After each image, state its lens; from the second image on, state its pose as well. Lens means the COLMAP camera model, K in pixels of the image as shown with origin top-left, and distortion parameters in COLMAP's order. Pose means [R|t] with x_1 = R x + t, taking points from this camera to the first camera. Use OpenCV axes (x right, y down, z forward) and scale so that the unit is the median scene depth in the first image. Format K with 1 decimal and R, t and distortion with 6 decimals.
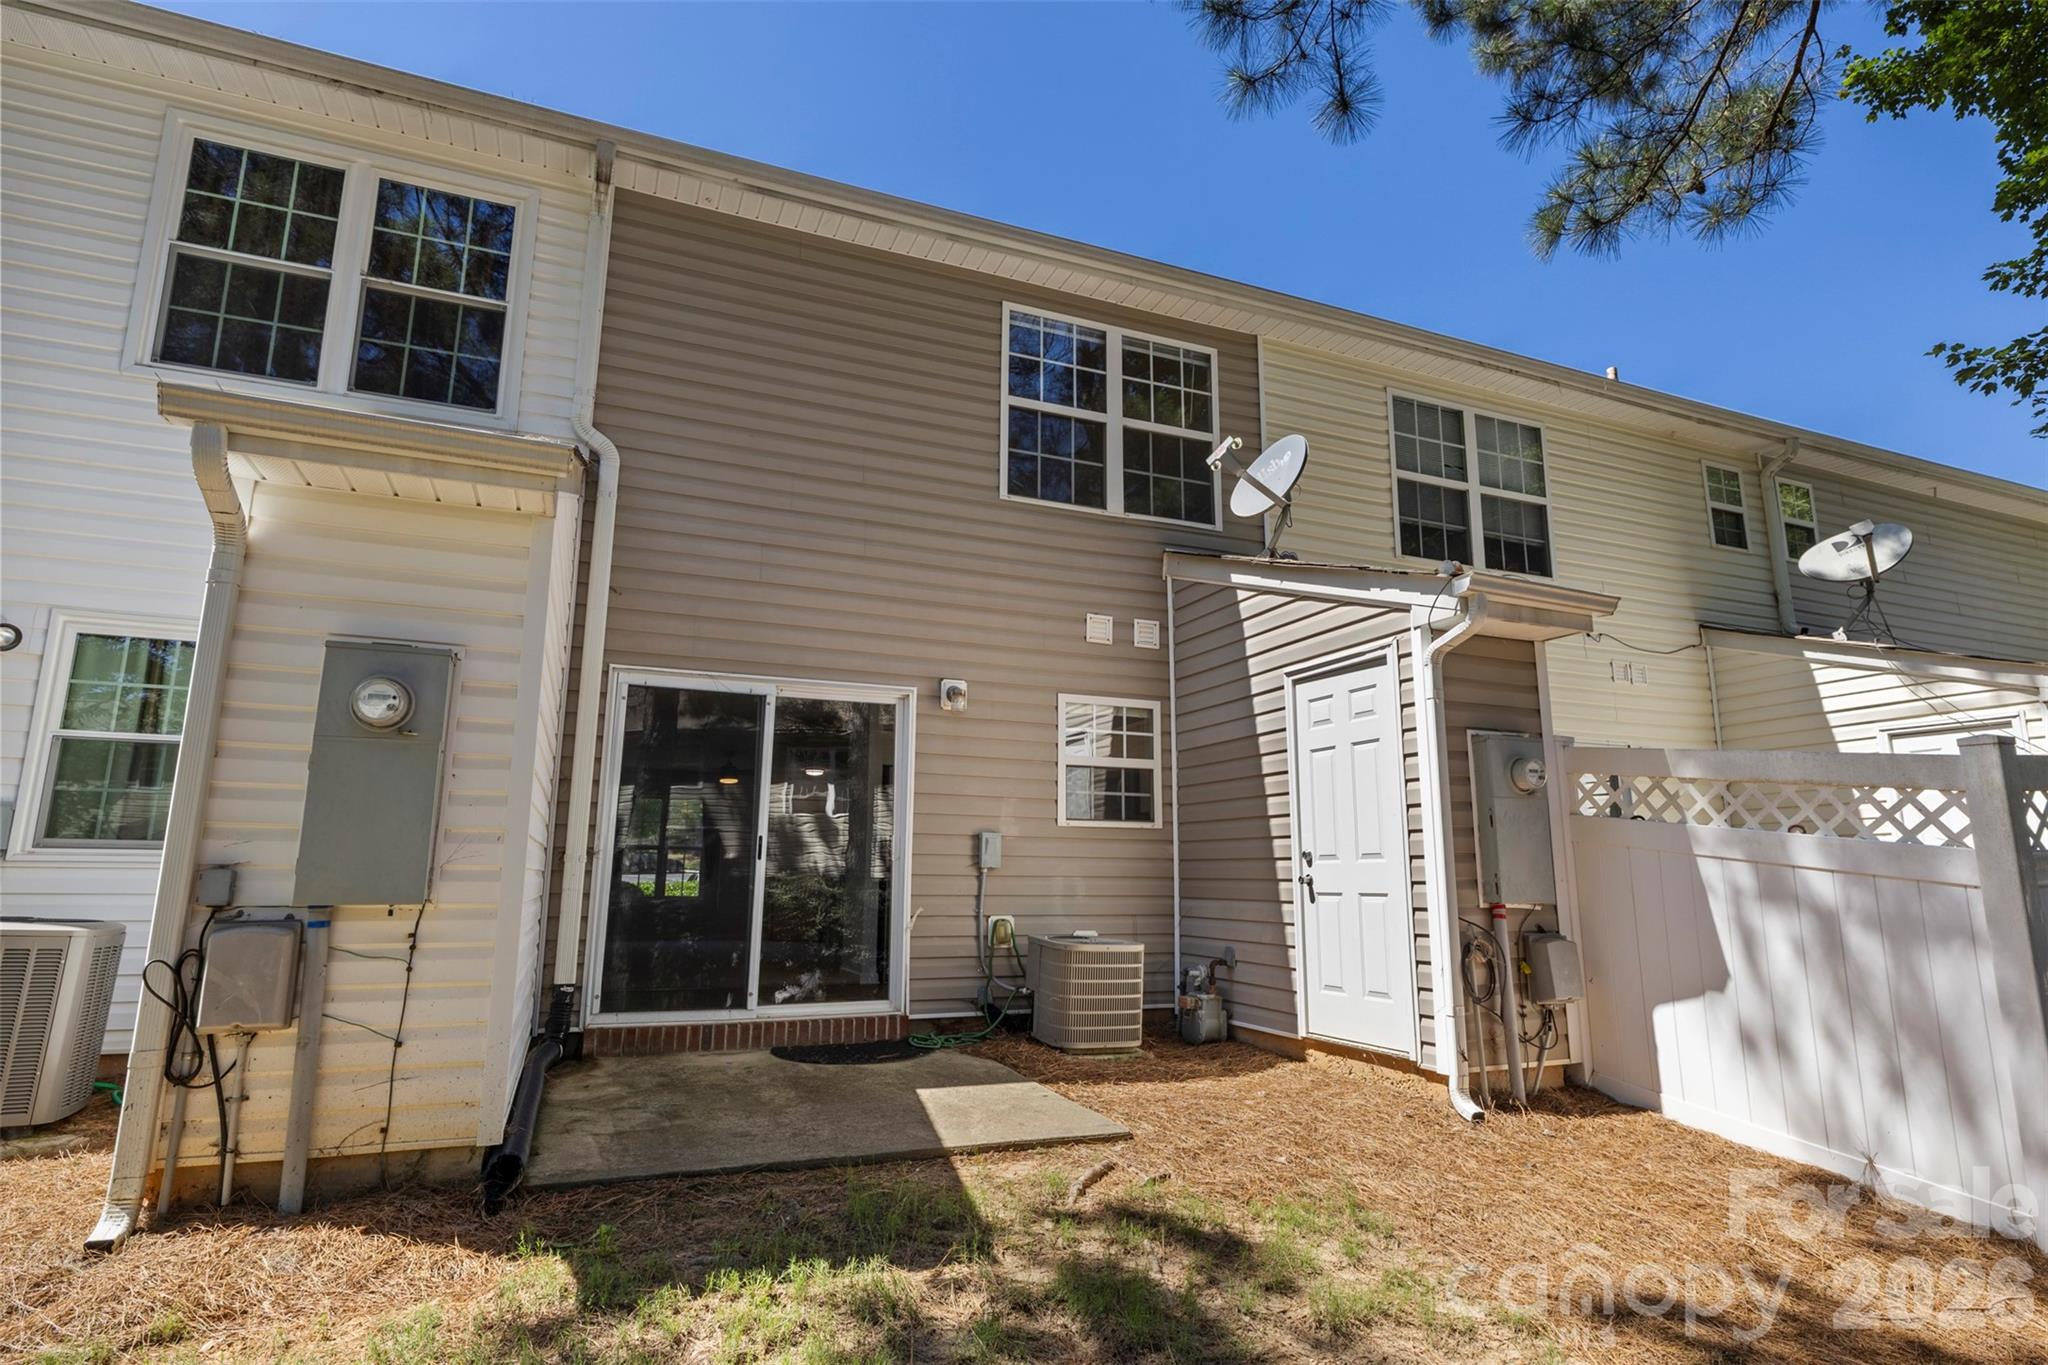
lens RADIAL K [[1062.4, 0, 1027.1], [0, 1062.4, 673.7], [0, 0, 1]] dist [0.001252, -0.000481]
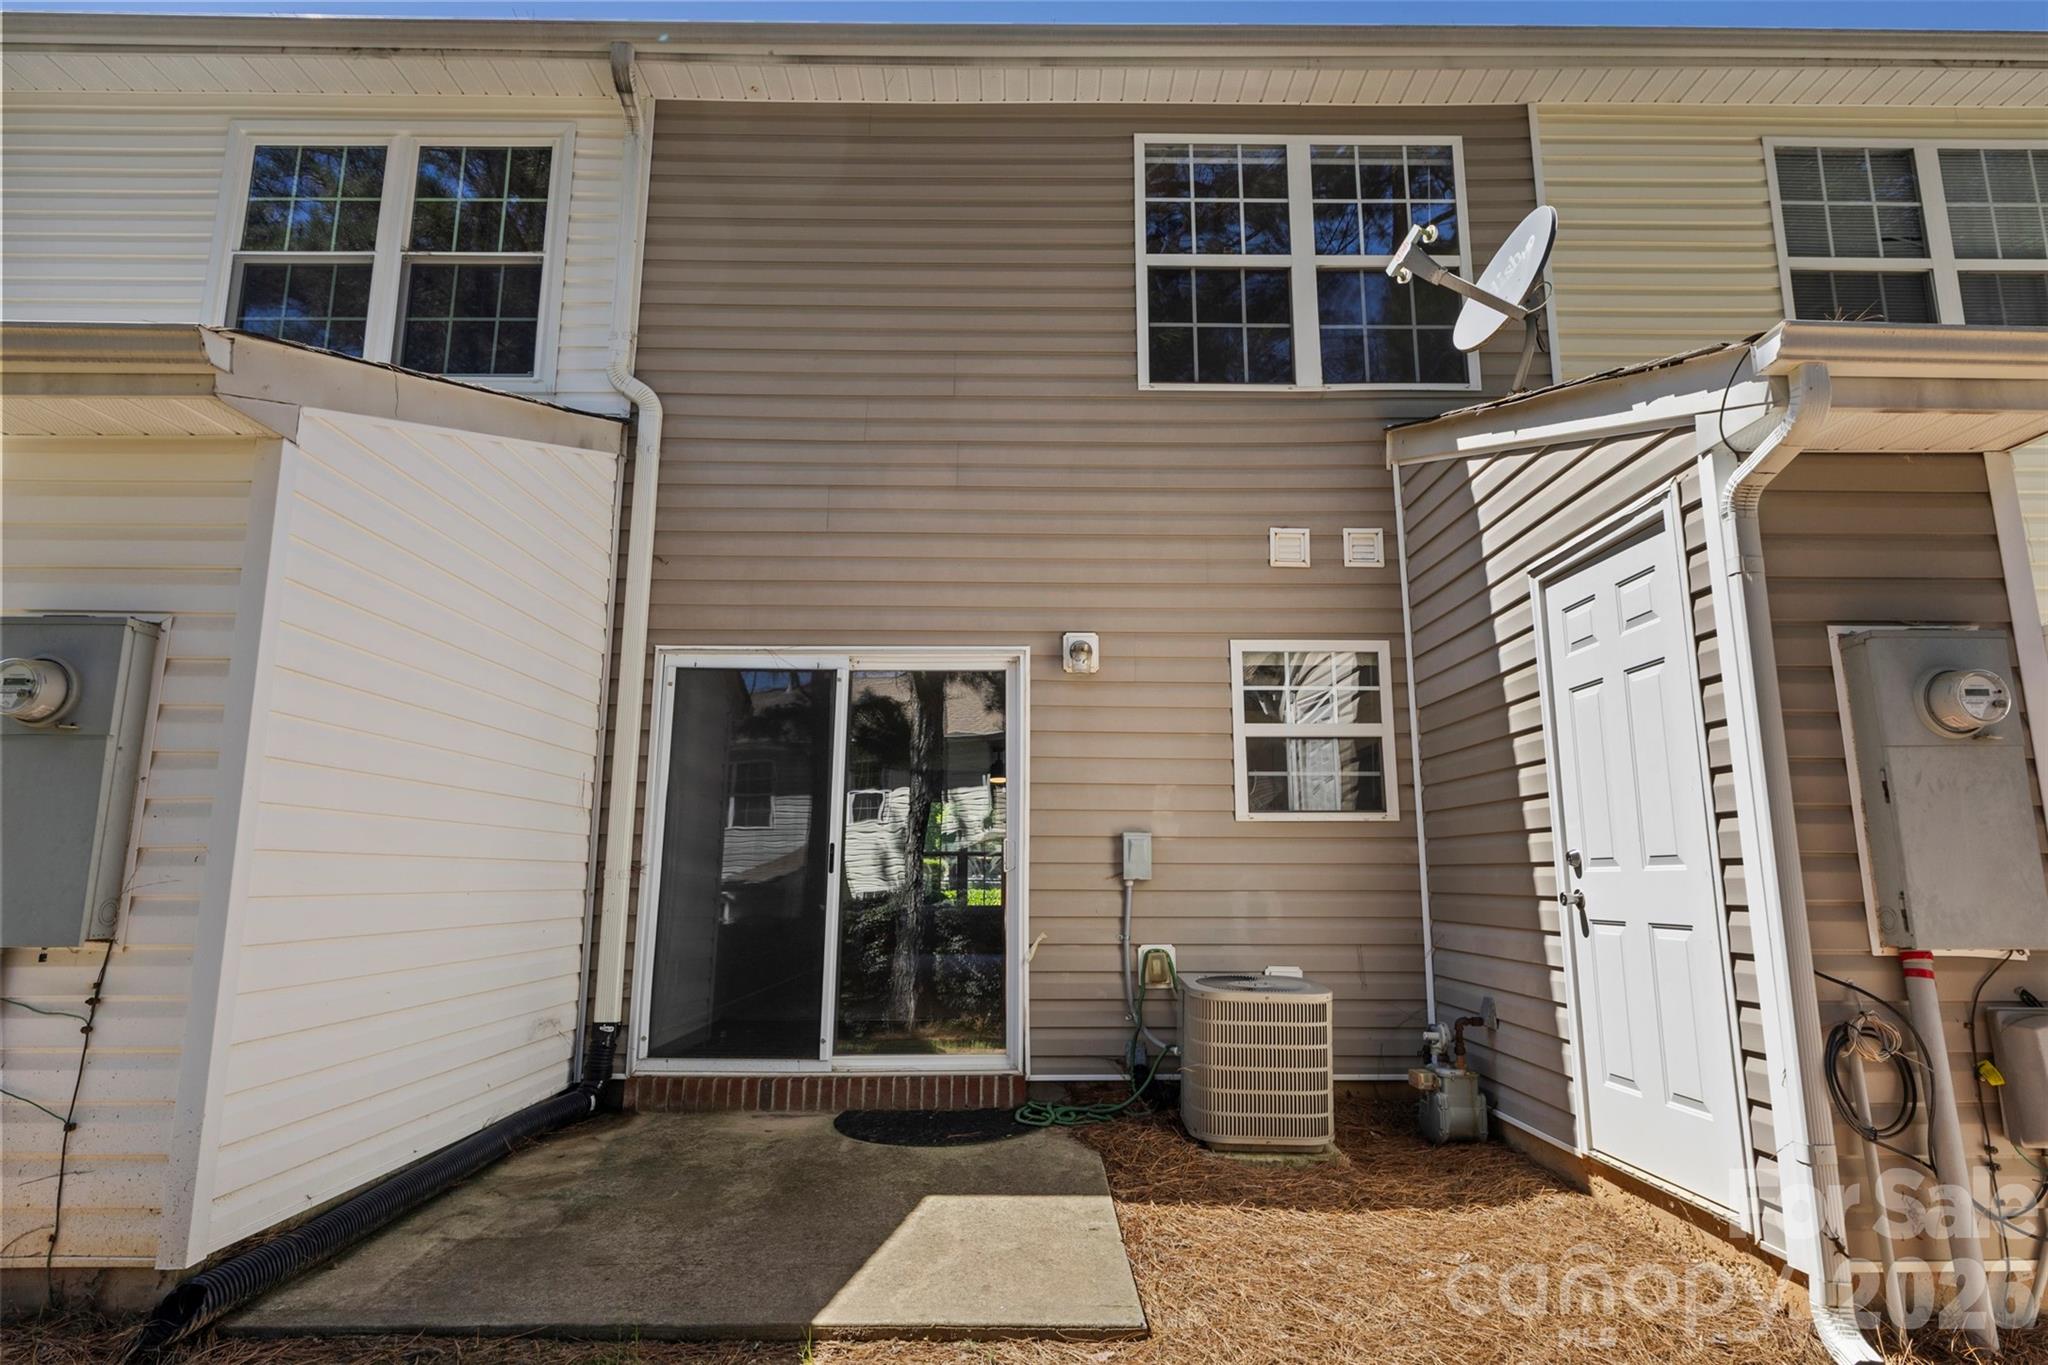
lens RADIAL K [[1111.2, 0, 1029.0], [0, 1111.2, 669.7], [0, 0, 1]] dist [0.005497, -0.001597]
pose [[0.928442, -0.075359, -0.363753, 0.206771], [0.076354, 0.997013, -0.011665, 0.043277], [0.363545, -0.016943, 0.931423, 0.275100]]
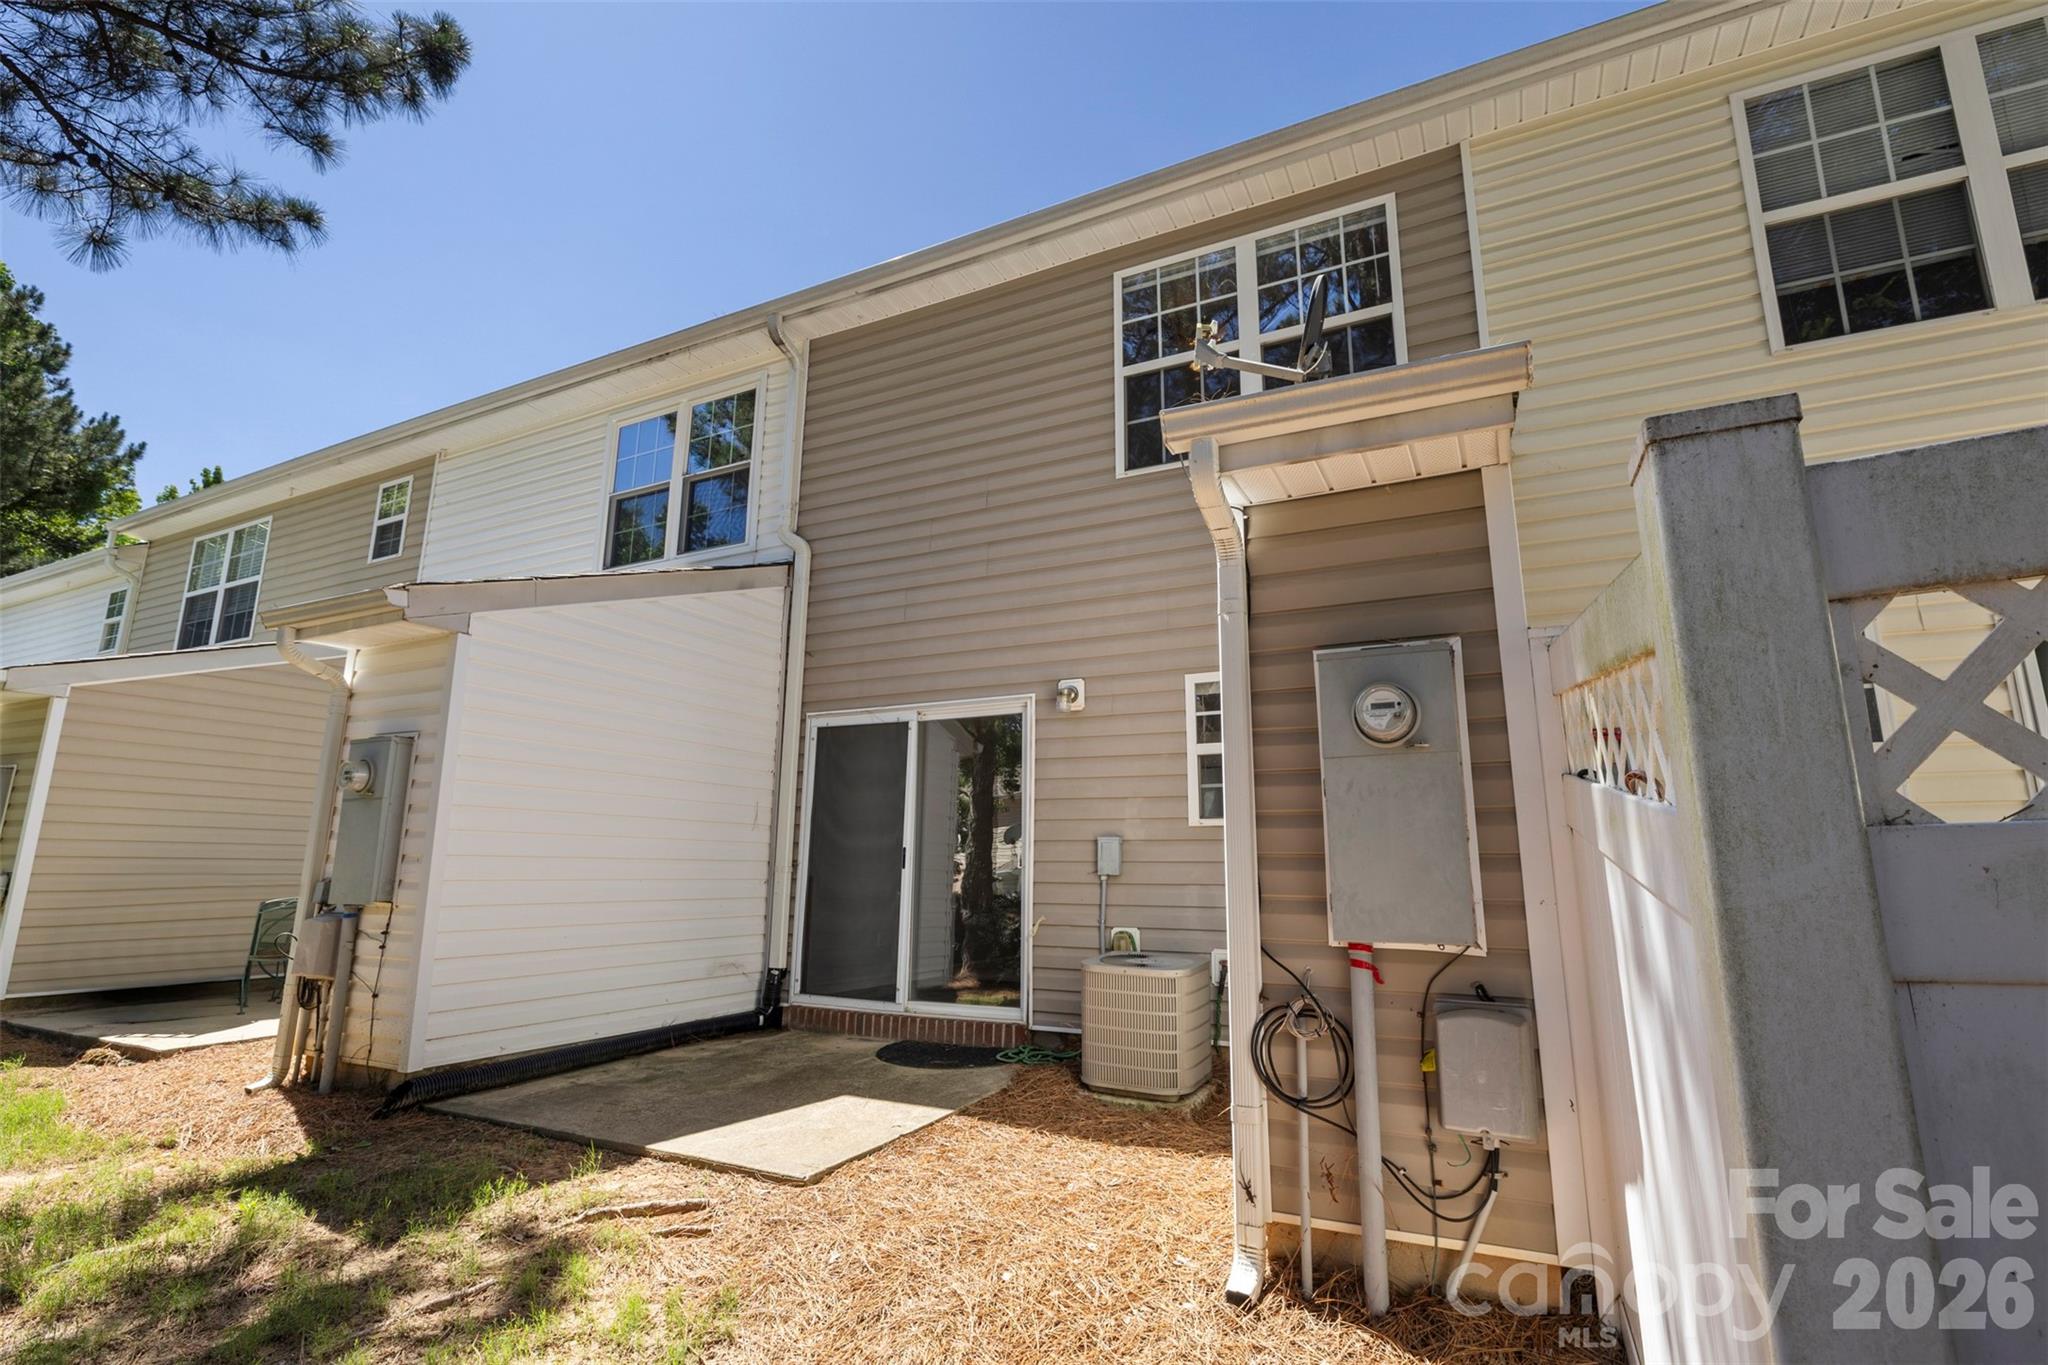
lens RADIAL K [[950.5, 0, 1029.1], [0, 950.5, 674.7], [0, 0, 1]] dist [-0.005415, 0.000947]
pose [[0.657605, -0.156357, -0.736958, 0.609383], [0.142383, 0.986390, -0.082226, 0.075276], [0.739785, -0.050859, 0.670918, 0.440007]]
